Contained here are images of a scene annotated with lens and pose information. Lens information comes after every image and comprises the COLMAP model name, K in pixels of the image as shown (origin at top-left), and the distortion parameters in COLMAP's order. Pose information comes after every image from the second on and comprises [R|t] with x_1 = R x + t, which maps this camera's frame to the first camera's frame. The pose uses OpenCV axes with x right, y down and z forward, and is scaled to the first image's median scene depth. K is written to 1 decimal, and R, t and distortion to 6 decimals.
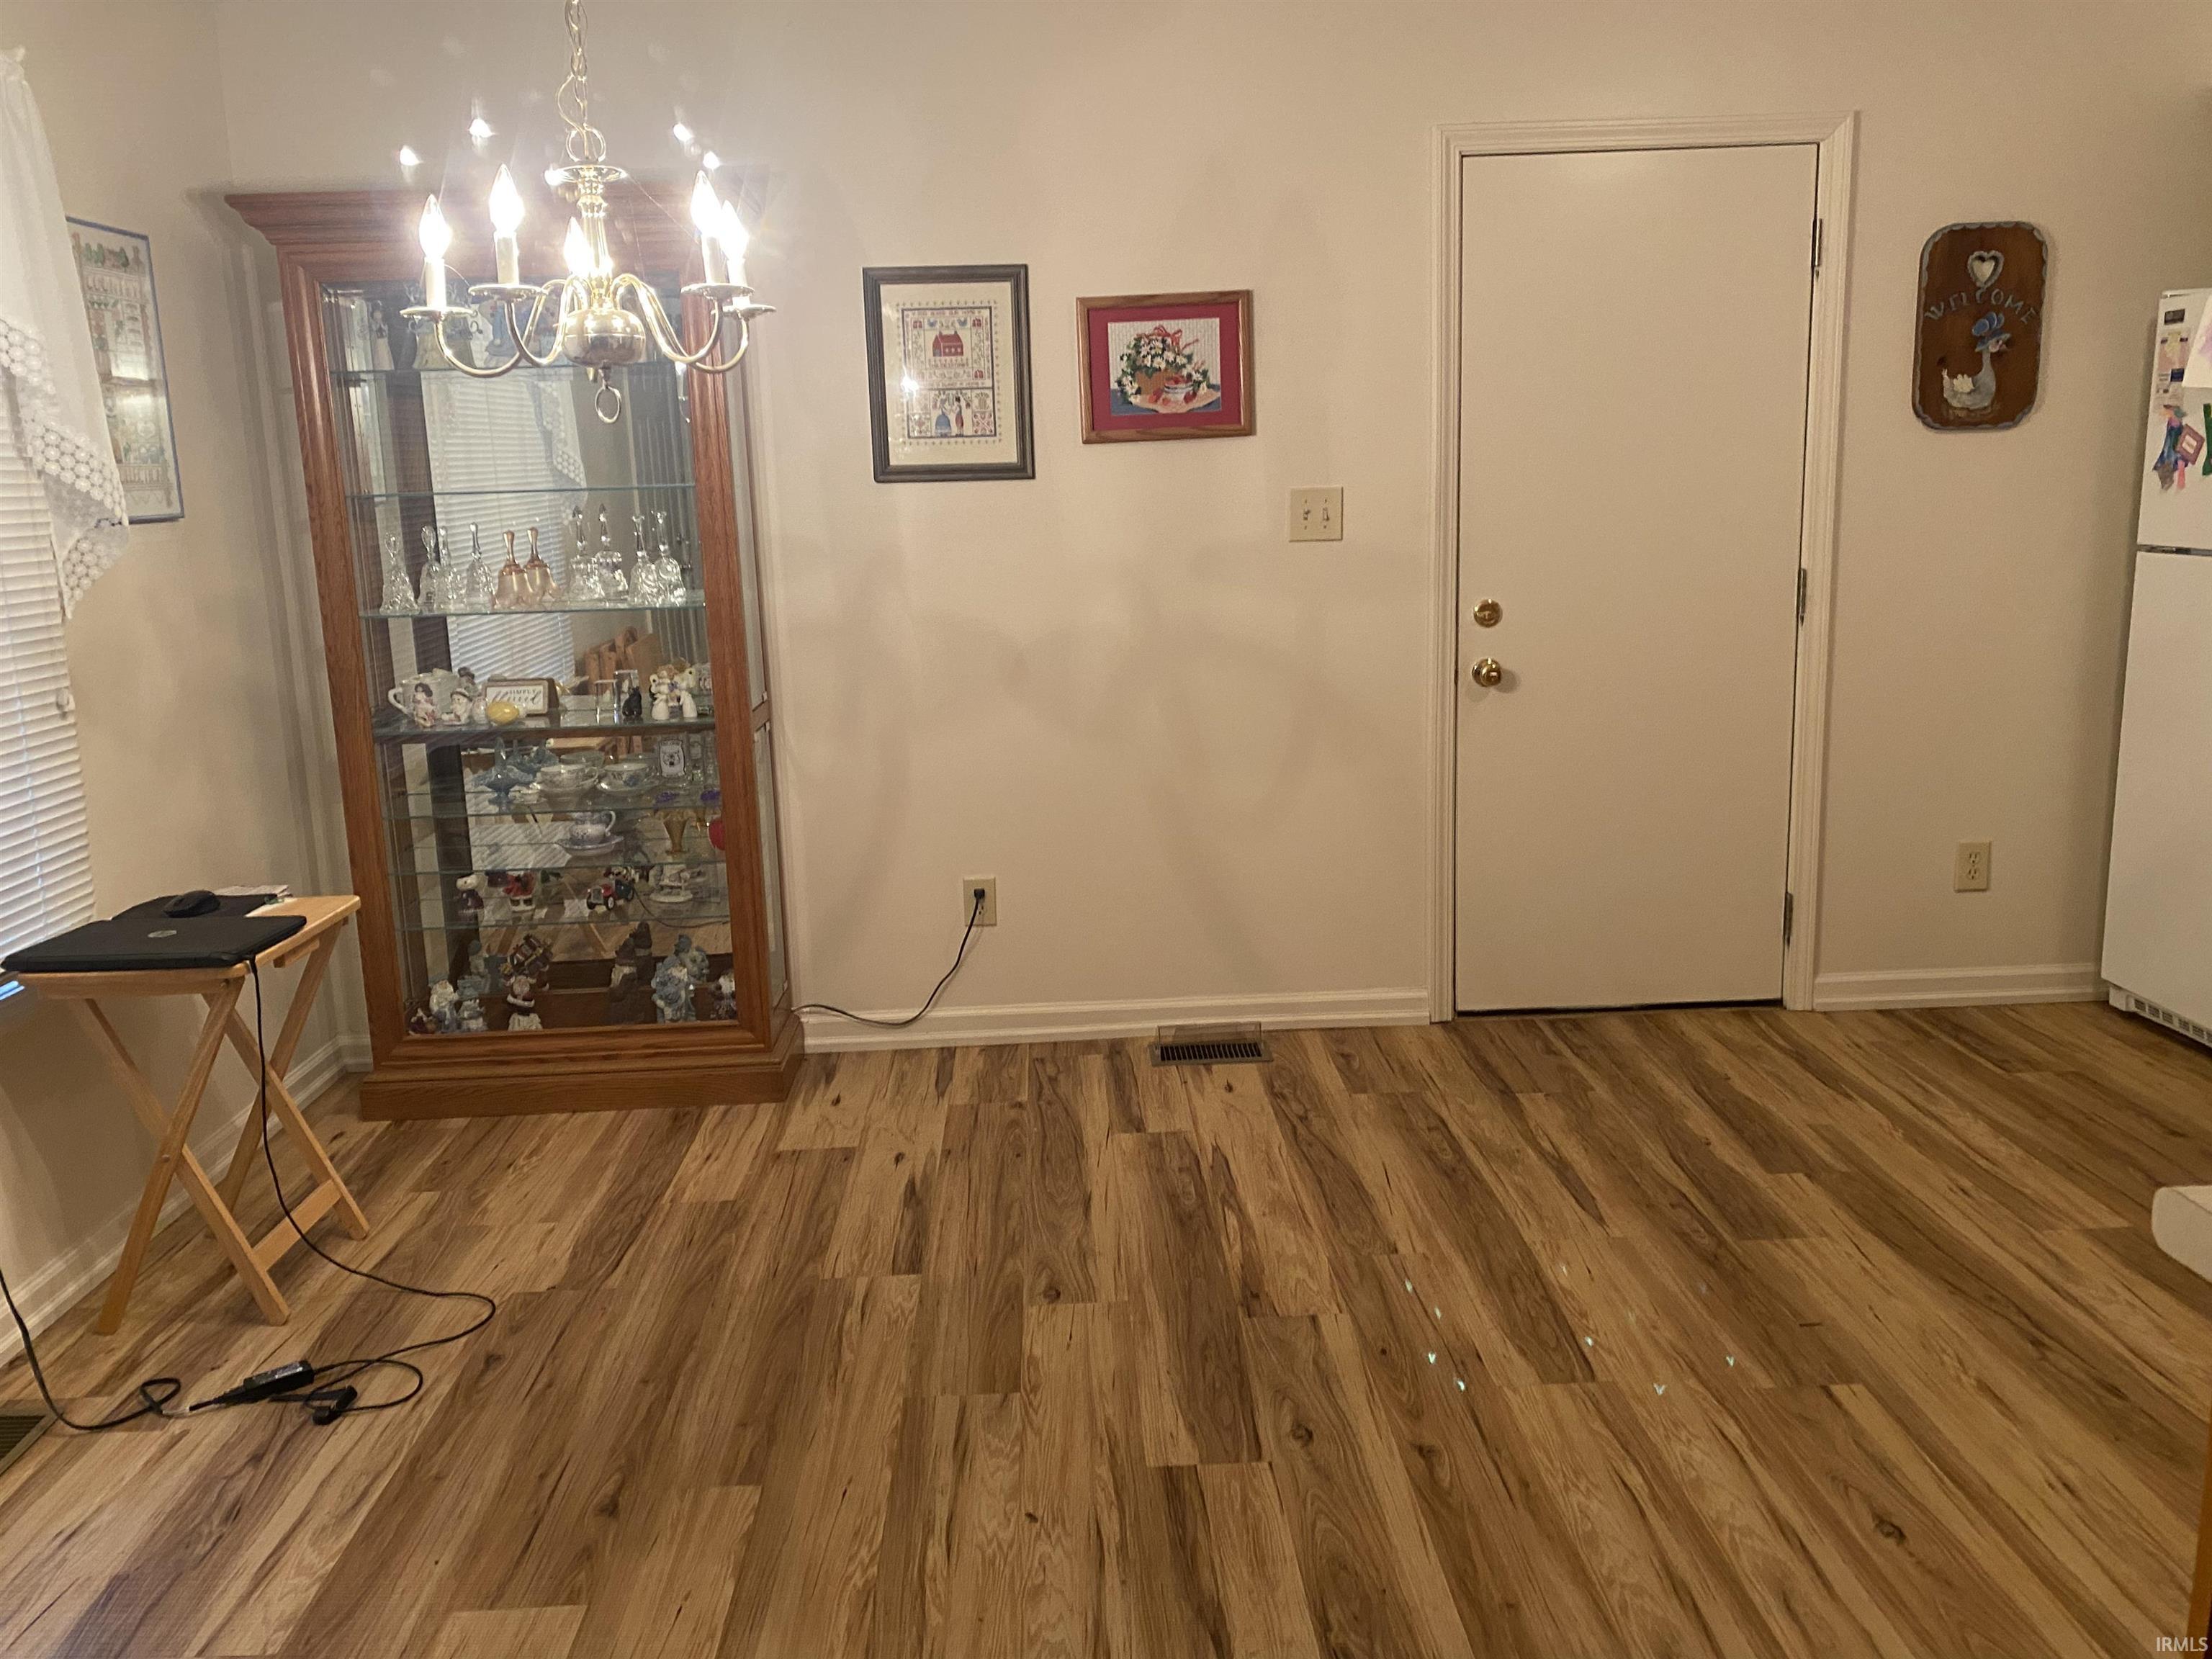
lens RADIAL K [[1684.6, 0, 1106.0], [0, 1684.6, 829.5], [0, 0, 1]] dist [0.037245, -0.042498]
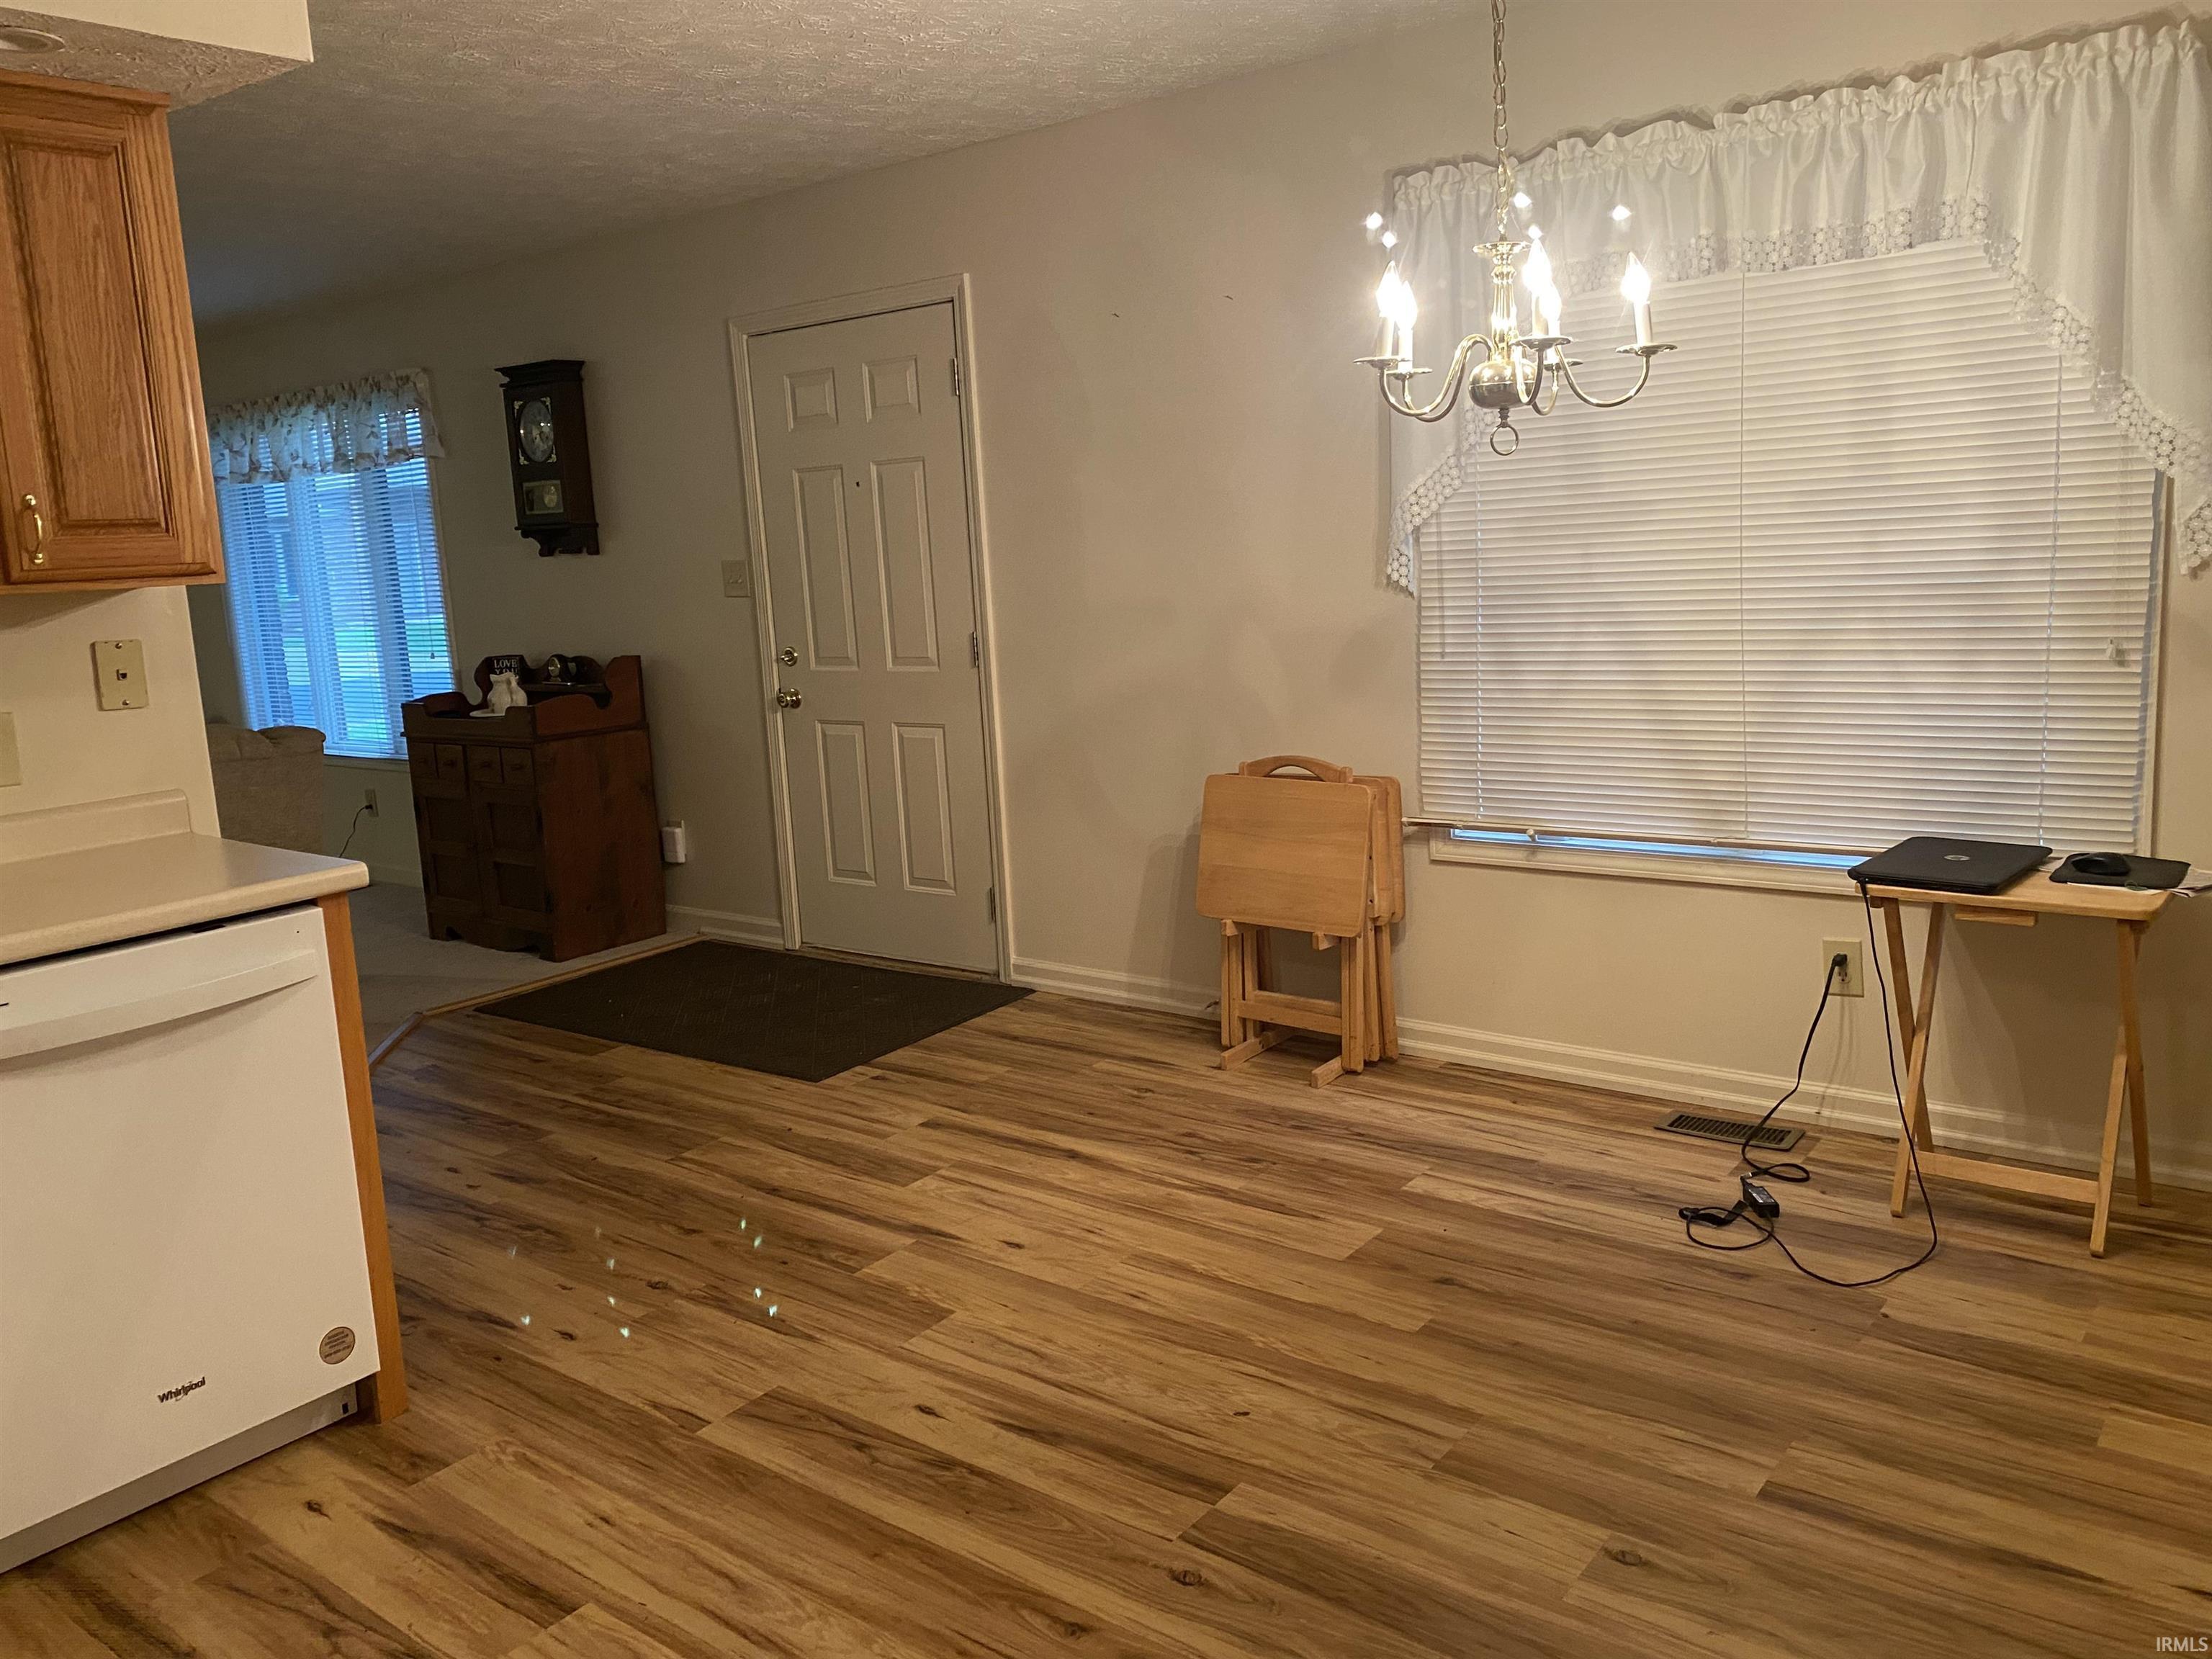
lens RADIAL K [[1684.6, 0, 1106.0], [0, 1684.6, 829.5], [0, 0, 1]] dist [0.037245, -0.042498]
pose [[-0.634737, 0.208439, -0.744085, 0.574941], [-0.081715, 0.939427, 0.332866, -0.256923], [0.768396, 0.272085, -0.579256, 1.065028]]
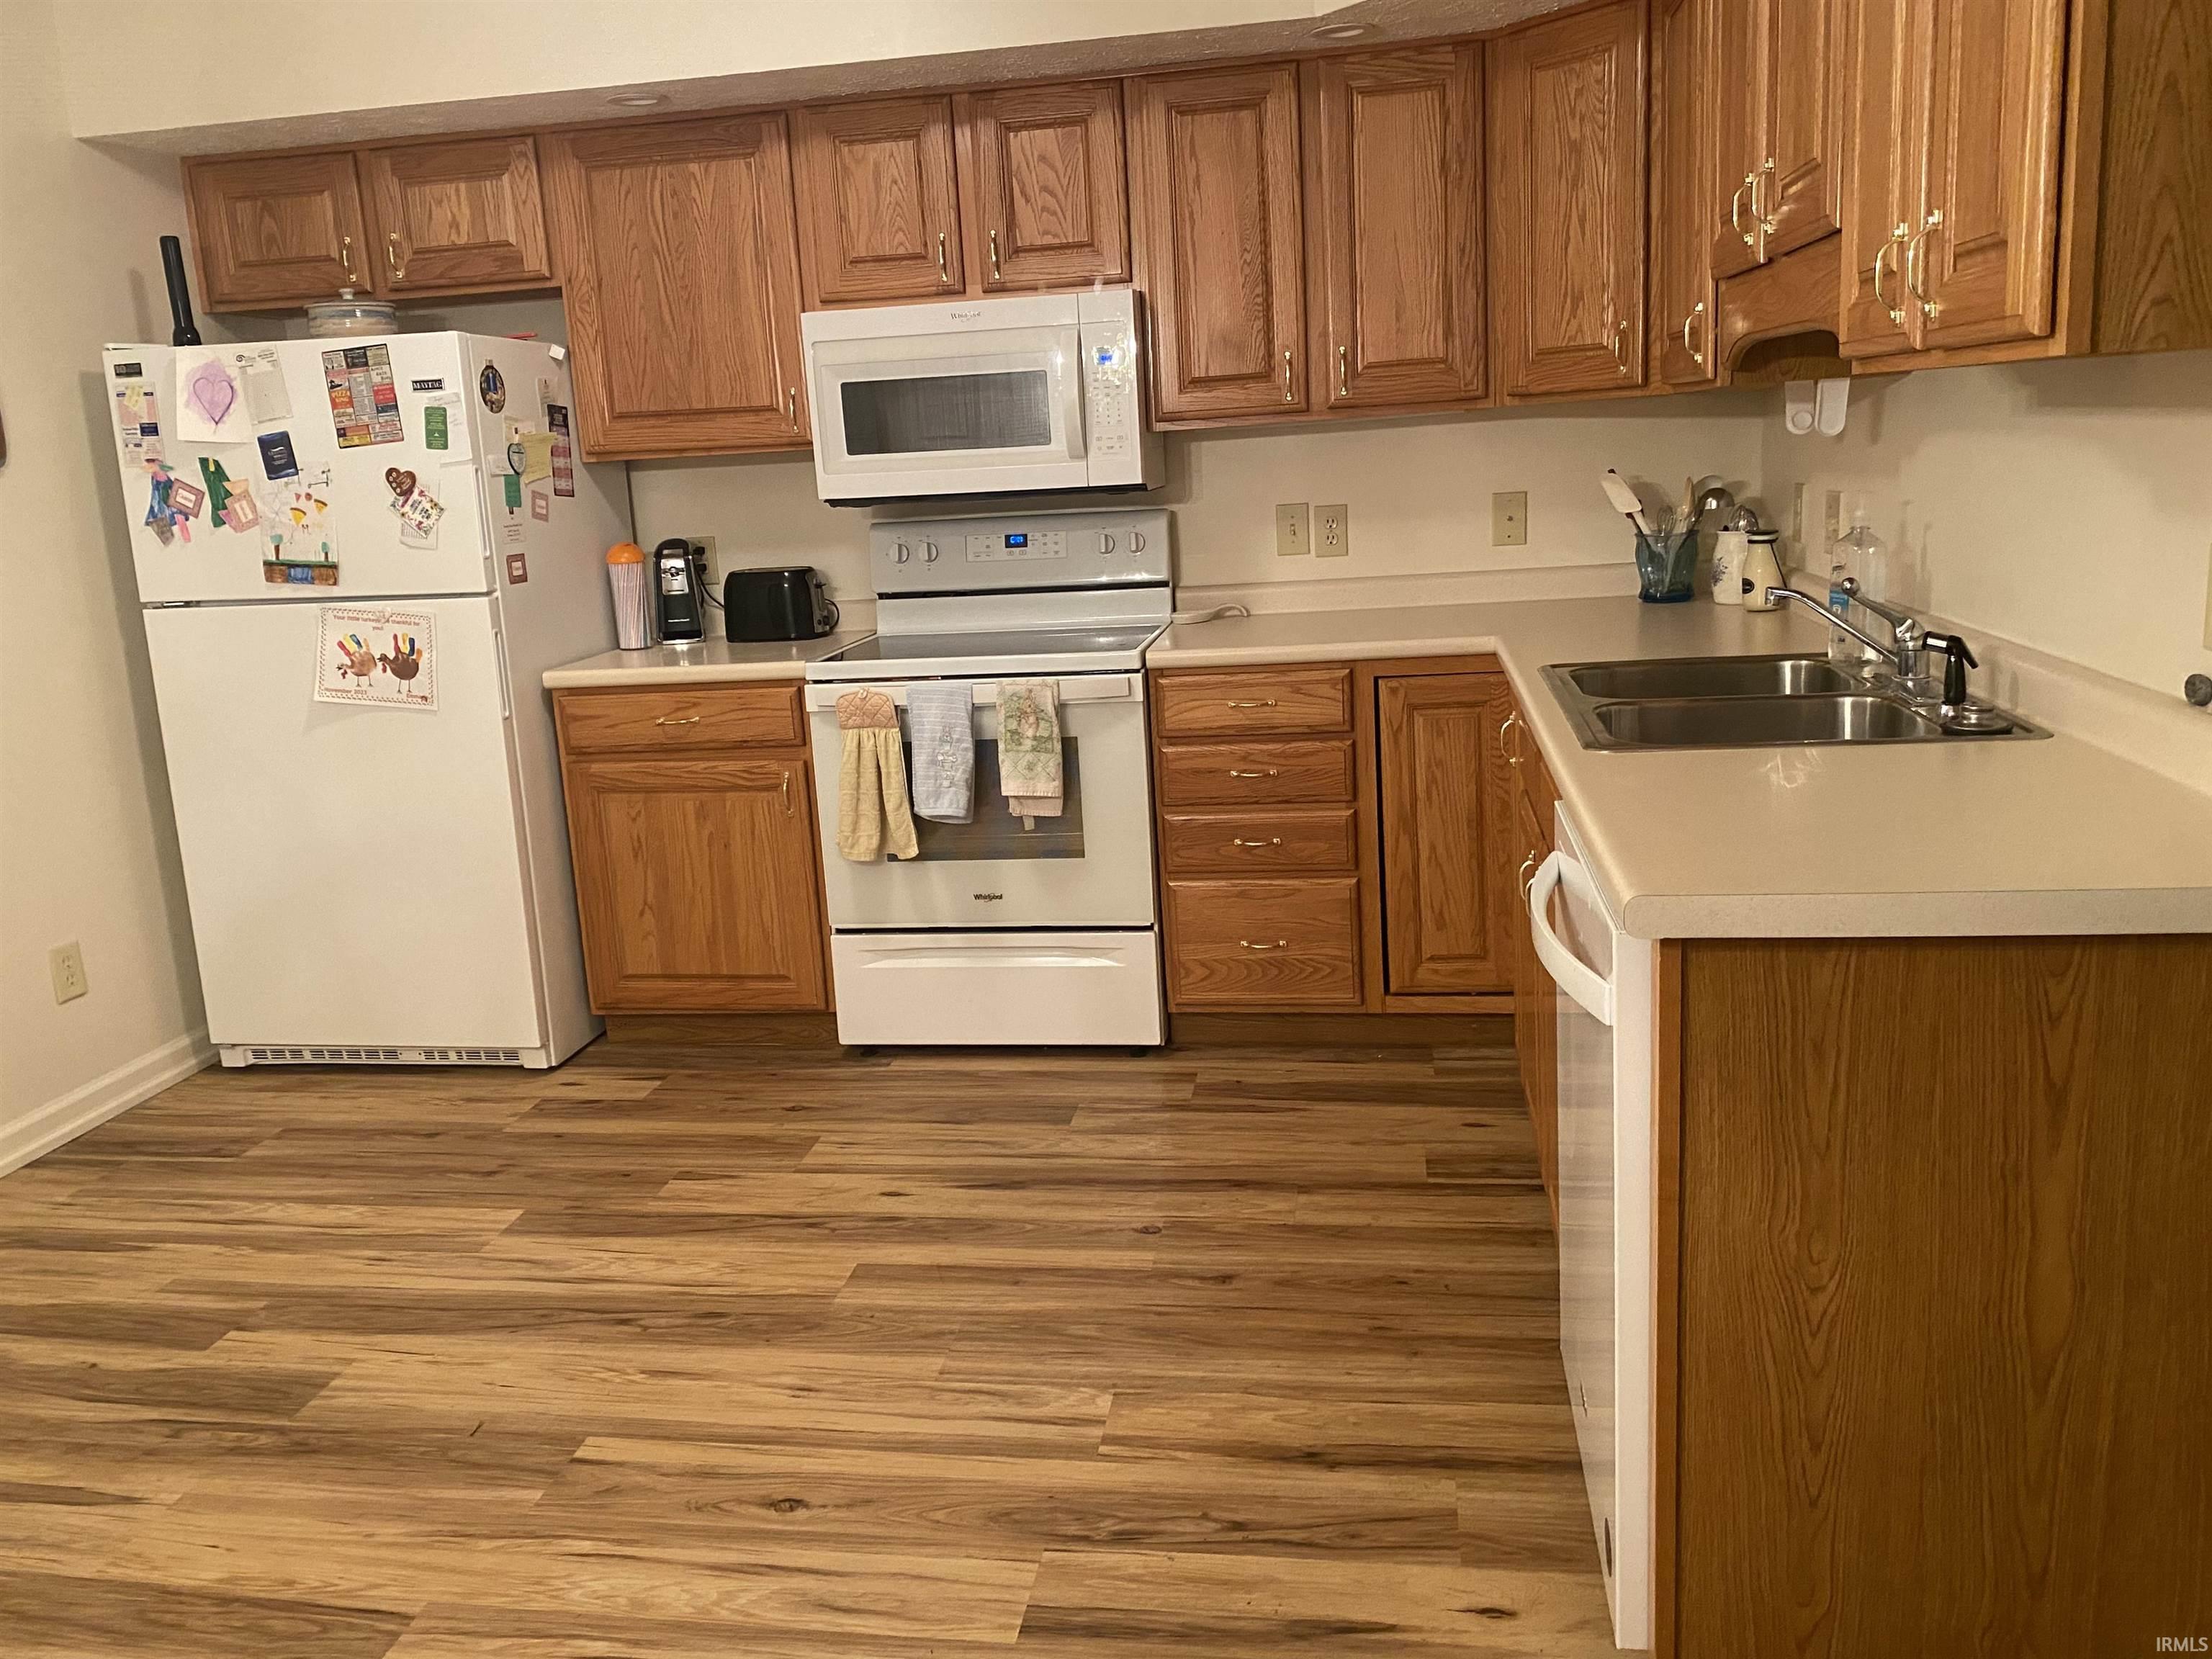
lens RADIAL K [[1662.8, 0, 1103.5], [0, 1662.8, 819.9], [0, 0, 1]] dist [0.033316, -0.051338]
pose [[0.197360, -0.189324, 0.961876, -0.272139], [0.245320, 0.959495, 0.138520, -0.055303], [-0.949140, 0.208630, 0.235811, 0.334905]]
